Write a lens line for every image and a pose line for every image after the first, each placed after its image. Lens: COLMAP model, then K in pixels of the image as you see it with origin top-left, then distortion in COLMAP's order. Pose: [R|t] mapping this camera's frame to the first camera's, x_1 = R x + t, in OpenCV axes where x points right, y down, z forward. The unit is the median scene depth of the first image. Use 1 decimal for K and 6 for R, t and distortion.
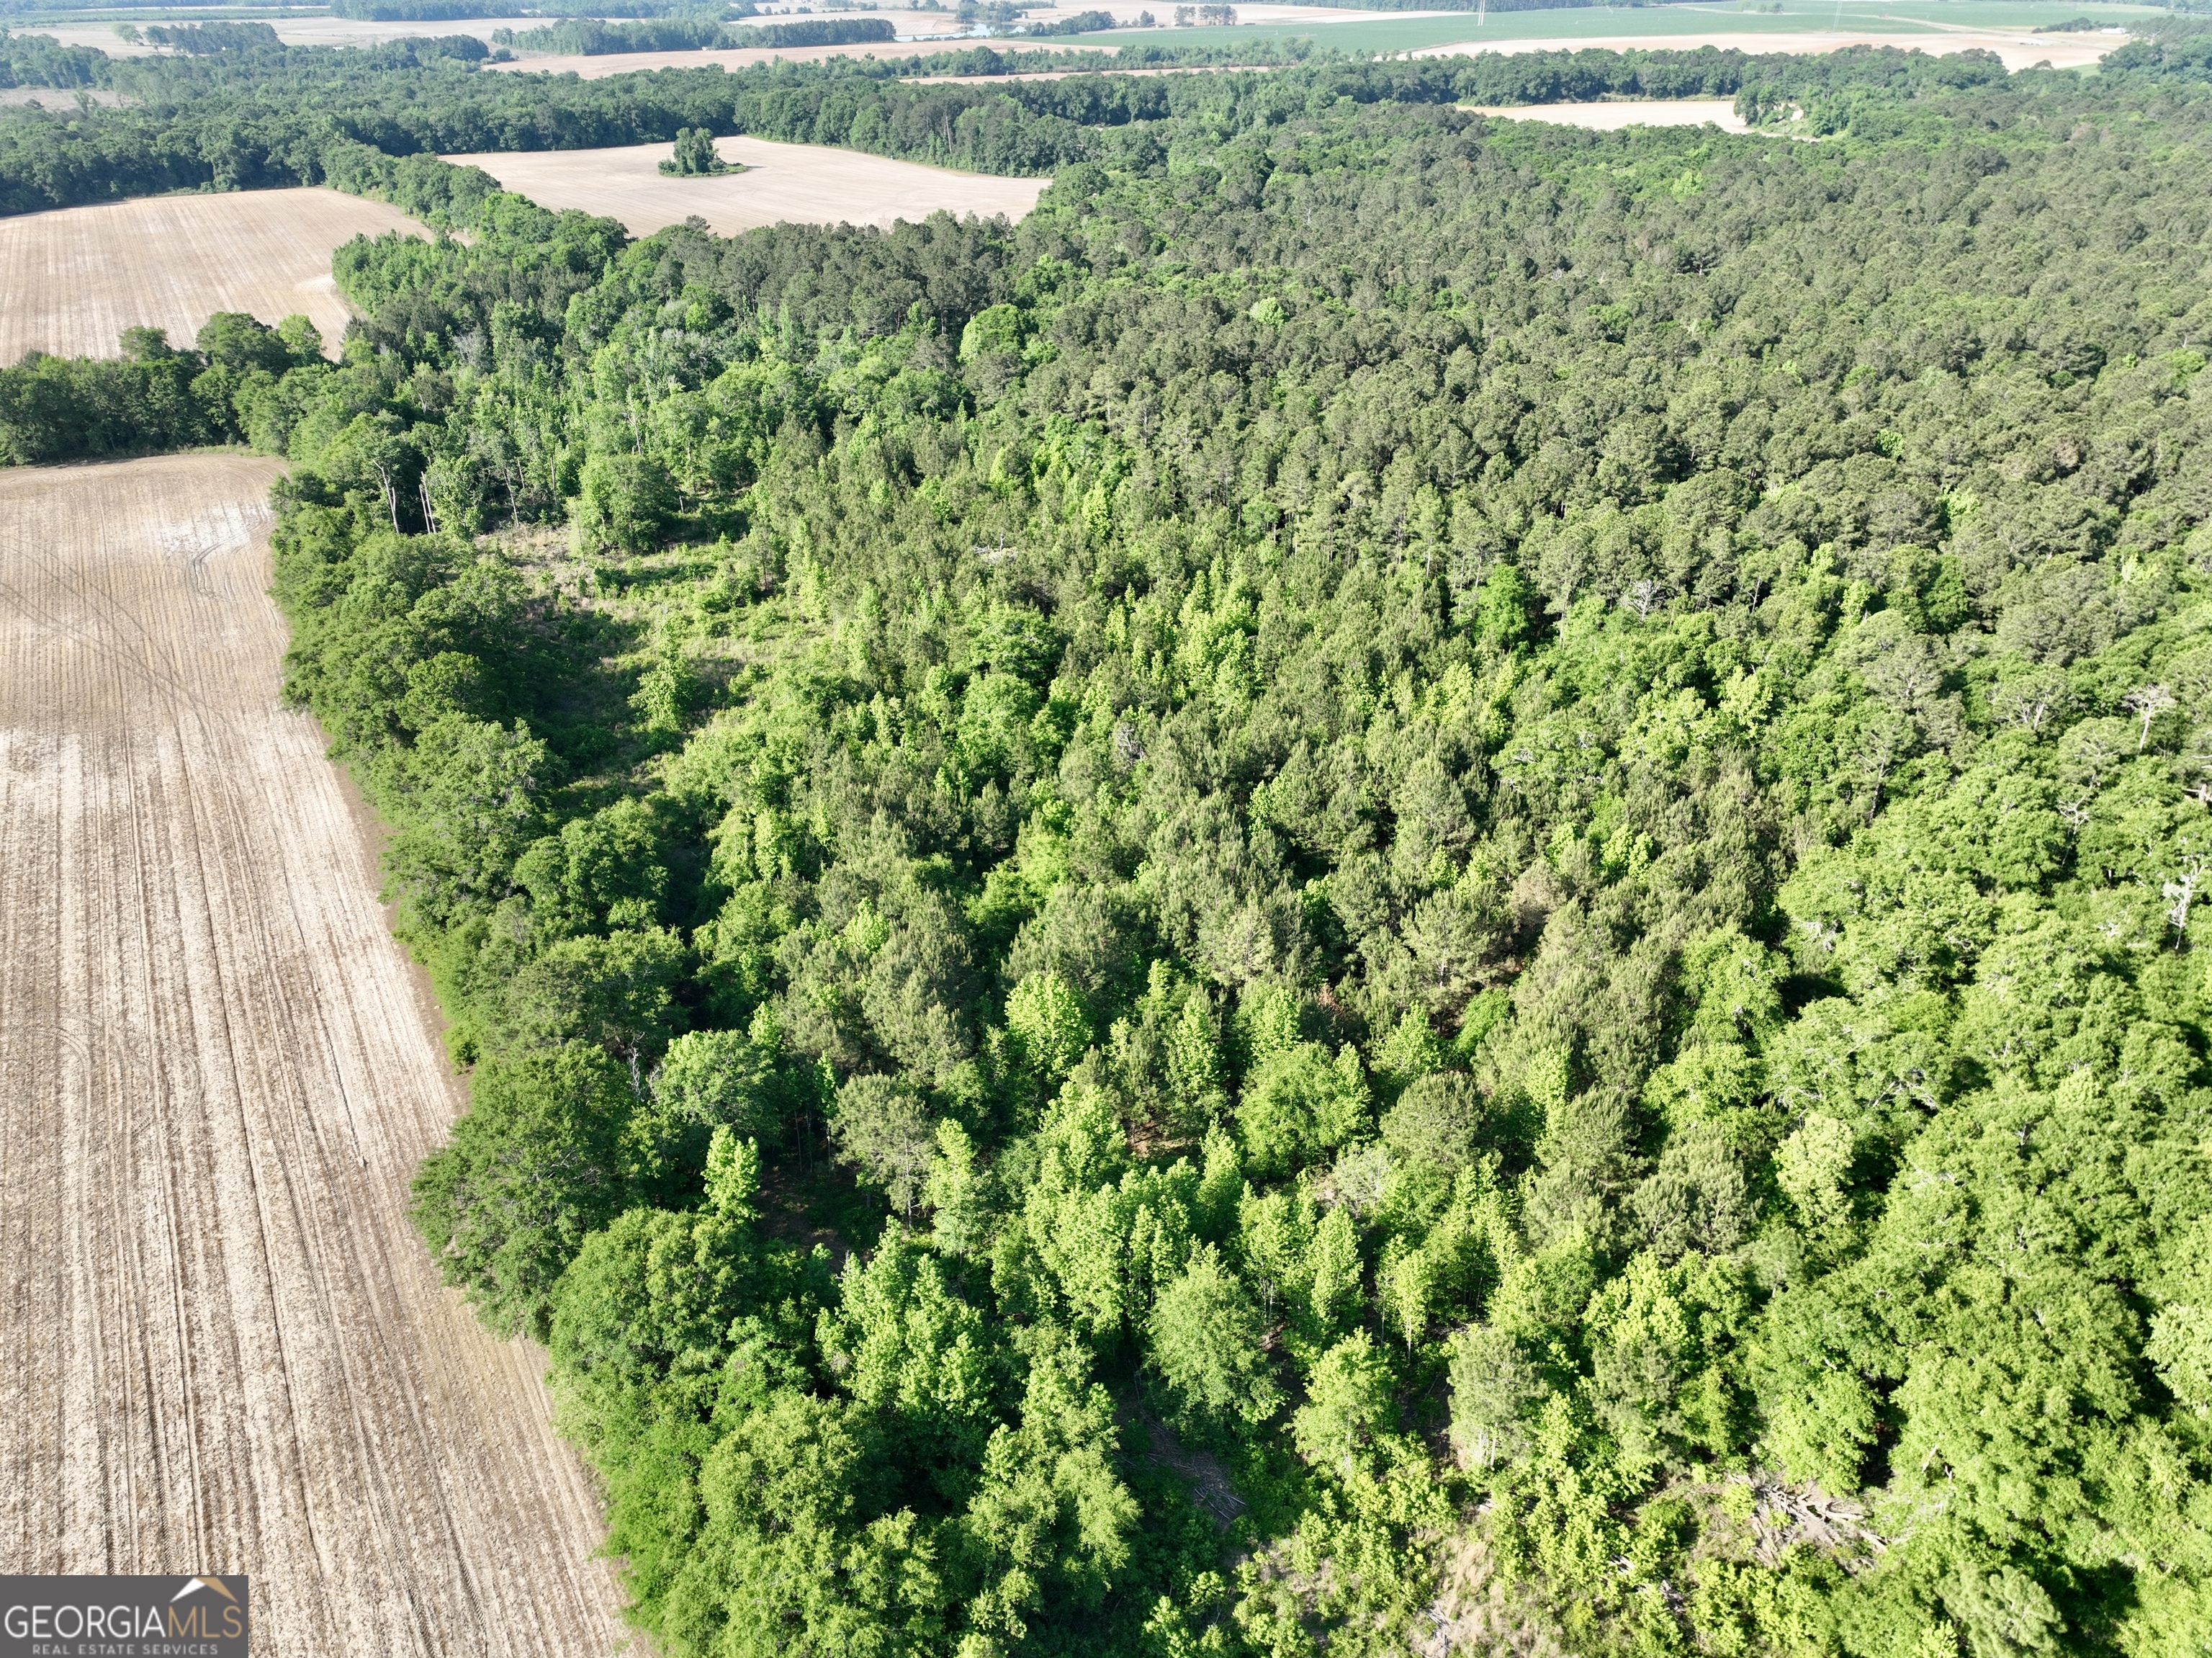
lens RADIAL K [[1561.4, 0, 1106.0], [0, 1561.4, 829.0], [0, 0, 1]] dist [-0.003142, 0.023053]
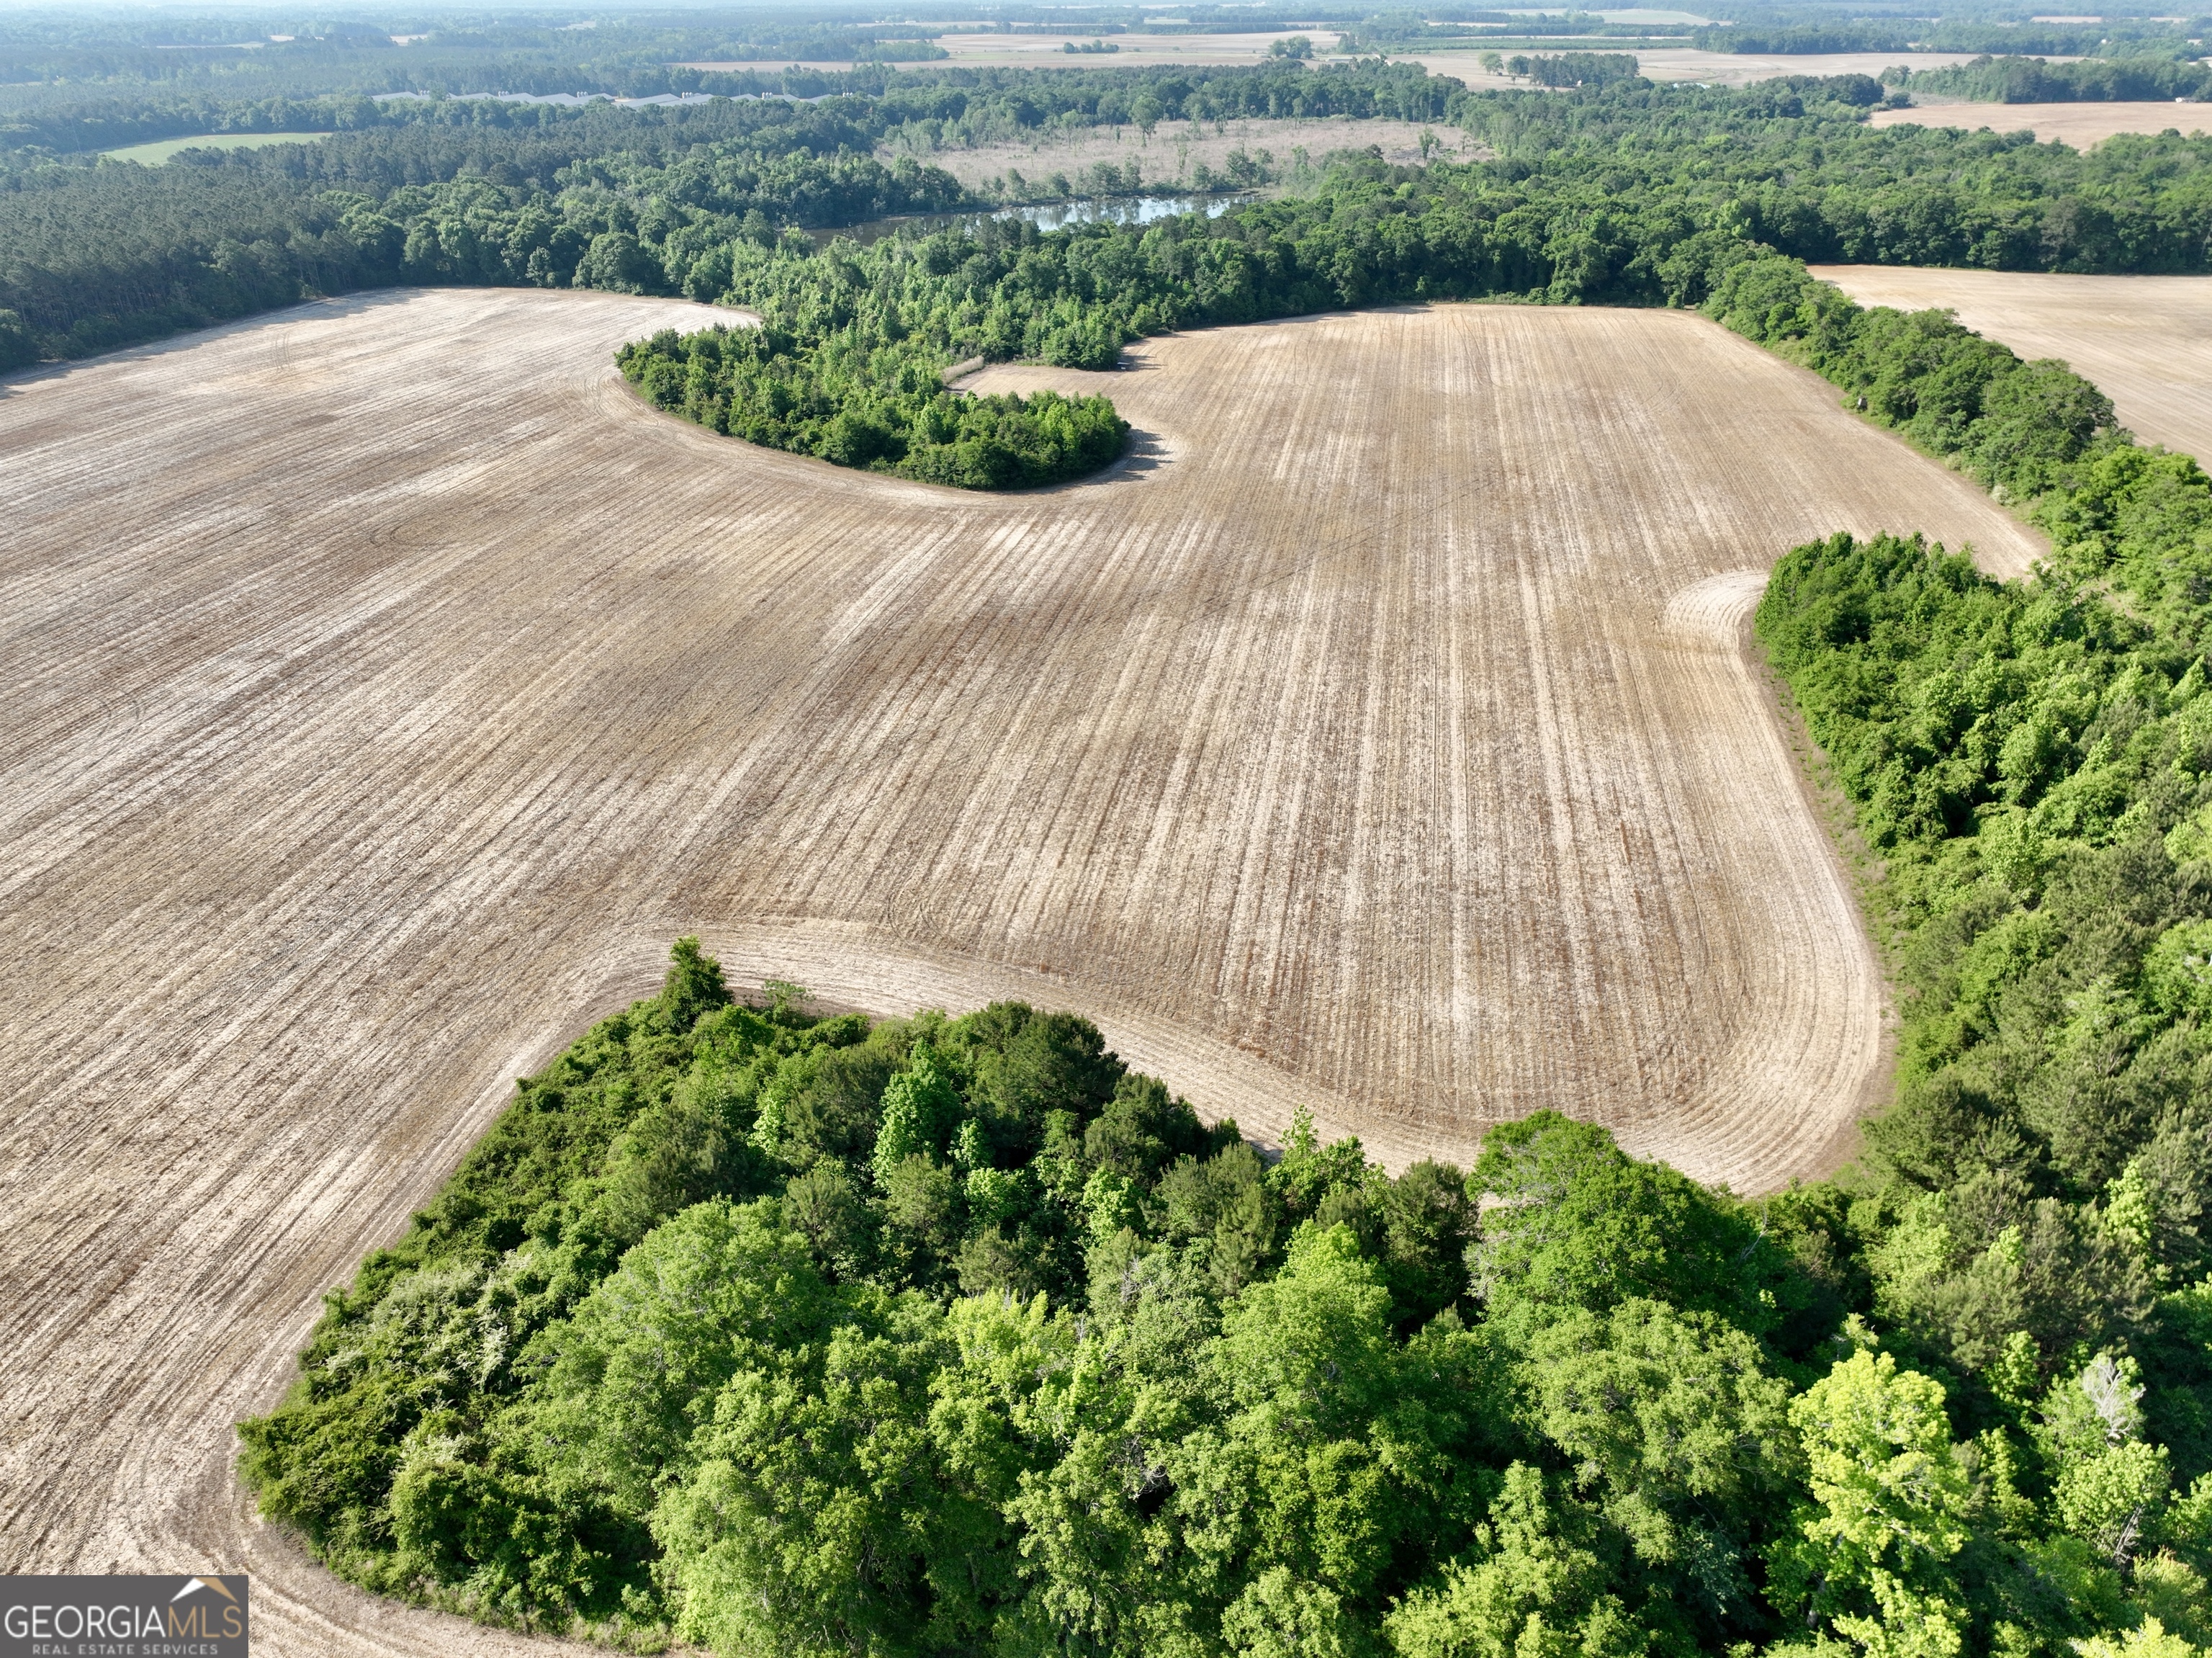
lens RADIAL K [[1571.1, 0, 1108.7], [0, 1571.1, 827.7], [0, 0, 1]] dist [-0.008724, 0.027952]
pose [[0.753564, 0.317316, -0.575719, -0.436374], [-0.327686, 0.940540, 0.089482, -0.338656], [0.569880, 0.121225, 0.812737, 0.645131]]
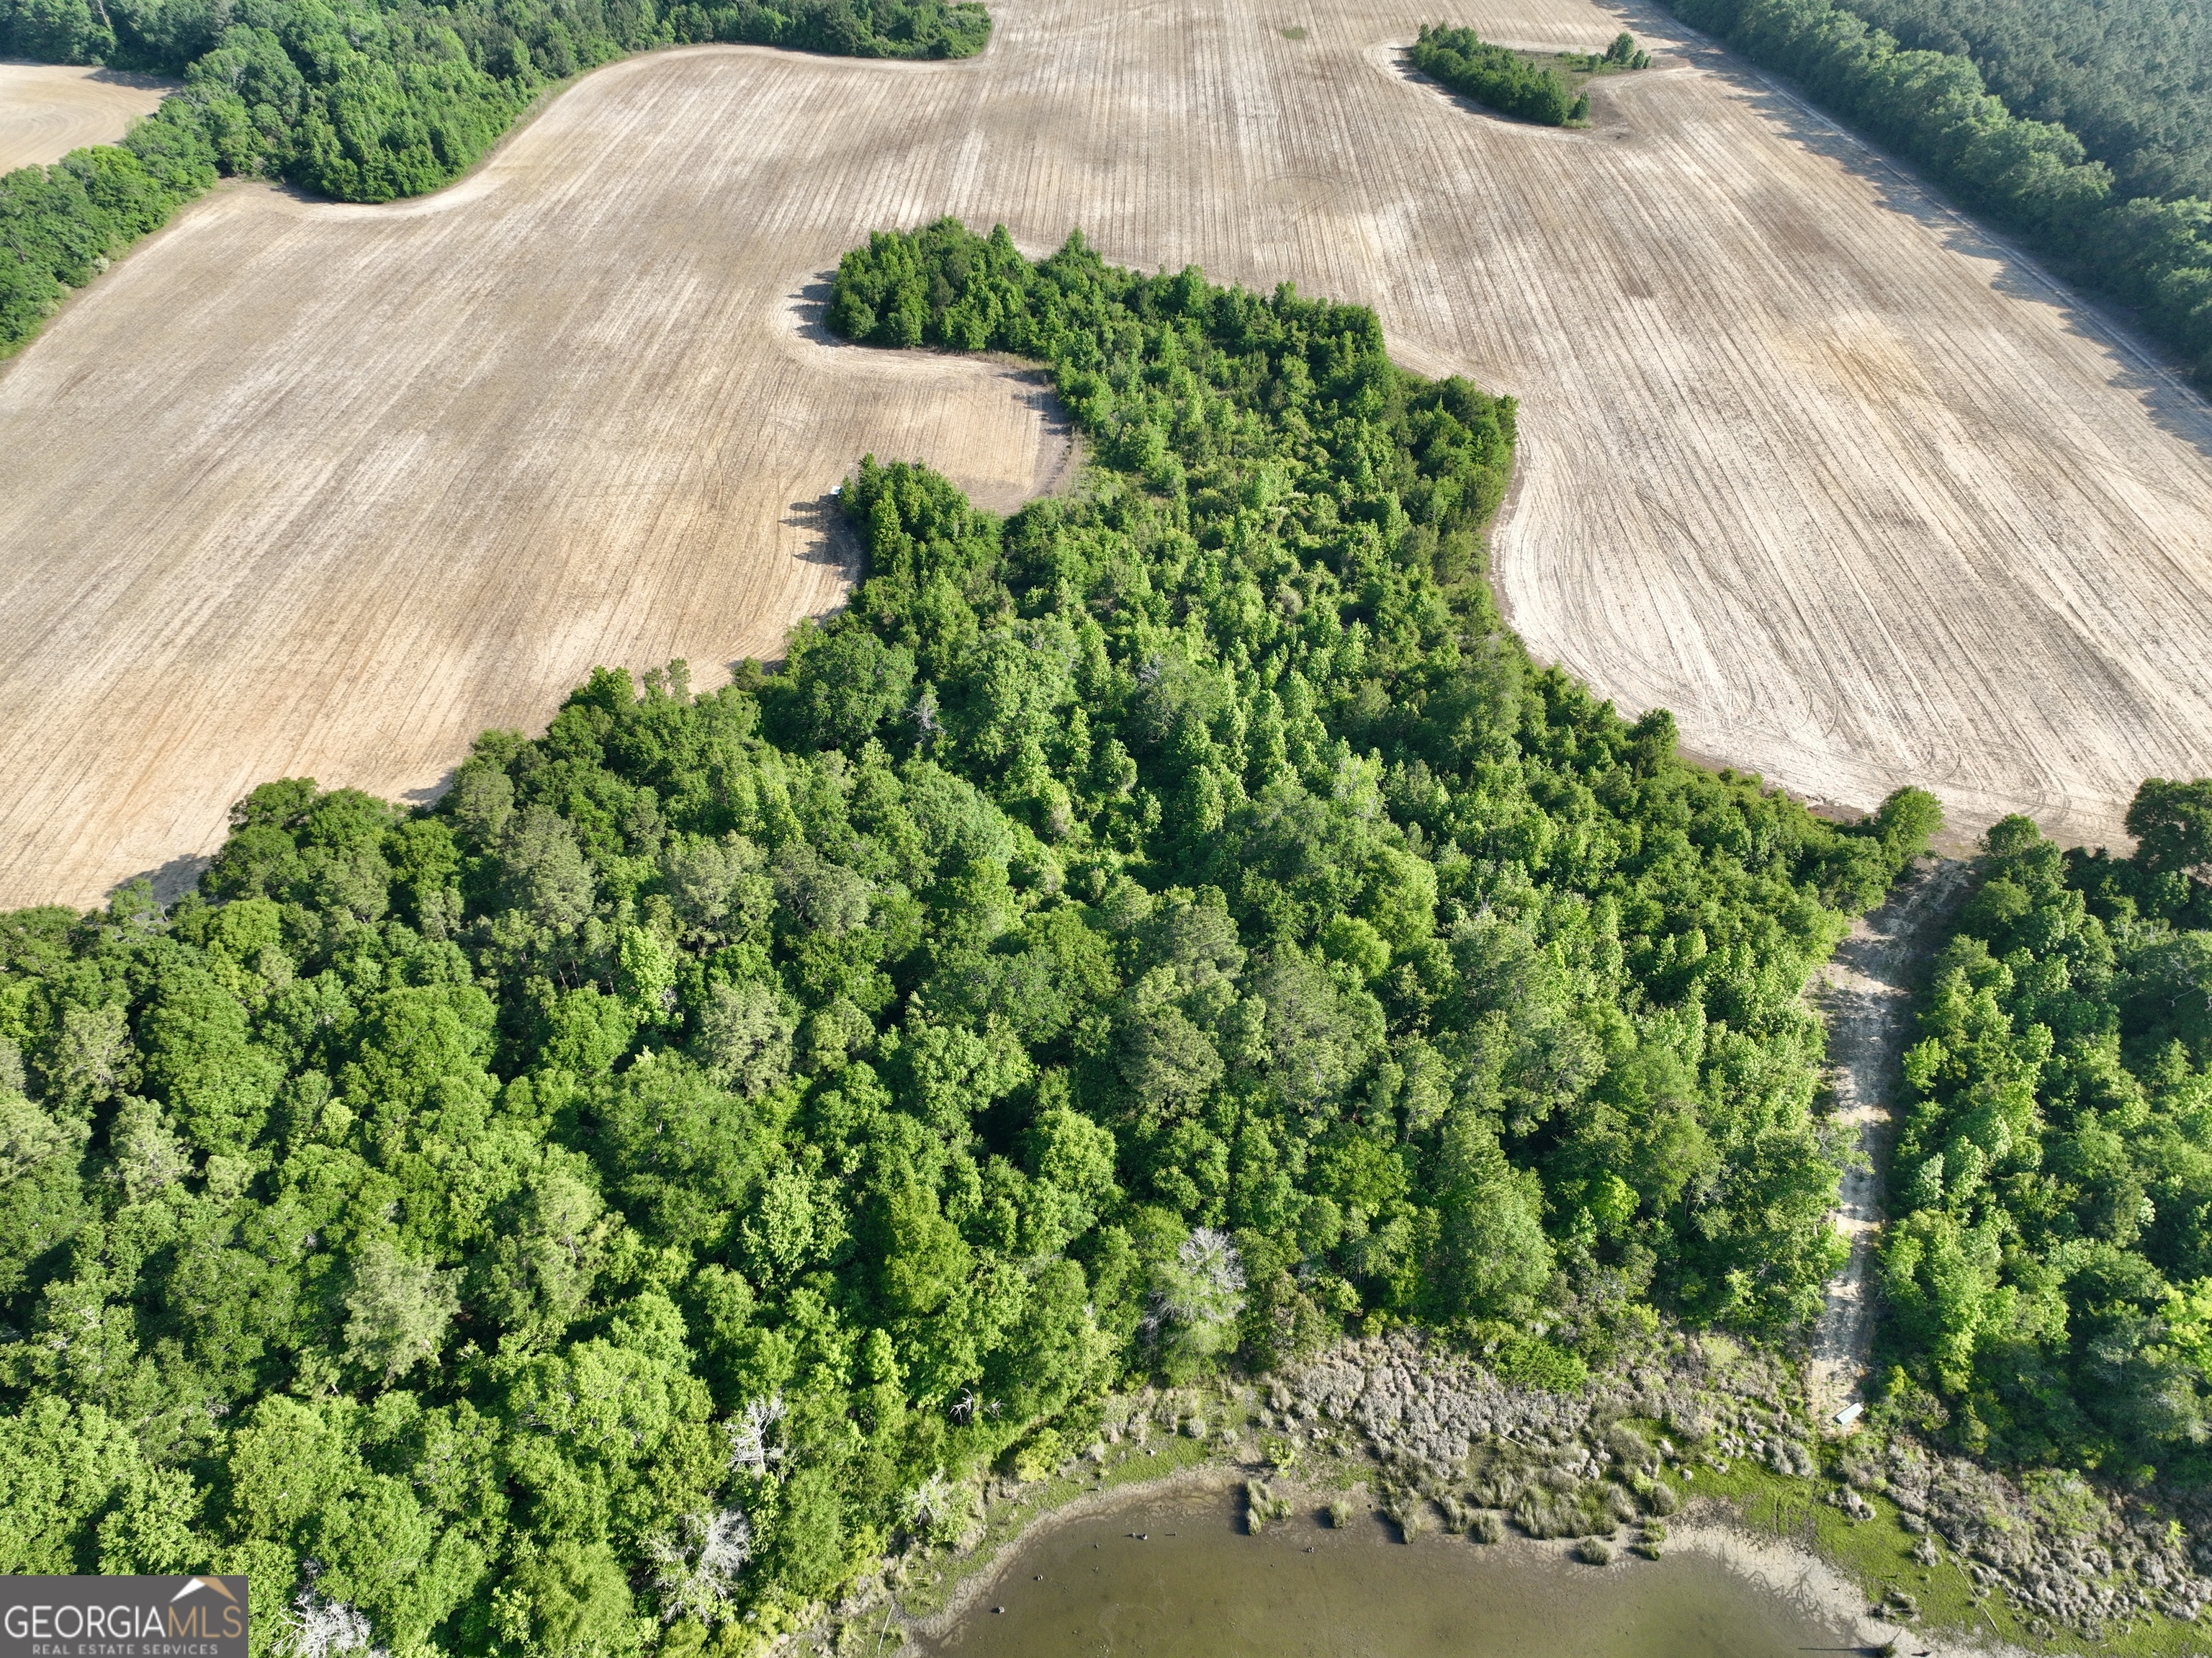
lens RADIAL K [[1571.1, 0, 1108.7], [0, 1571.1, 827.7], [0, 0, 1]] dist [-0.008724, 0.027952]
pose [[-0.847613, -0.334592, 0.411827, -1.546854], [0.264072, 0.407193, 0.874334, -1.051393], [-0.460238, 0.849848, -0.256786, 1.689744]]
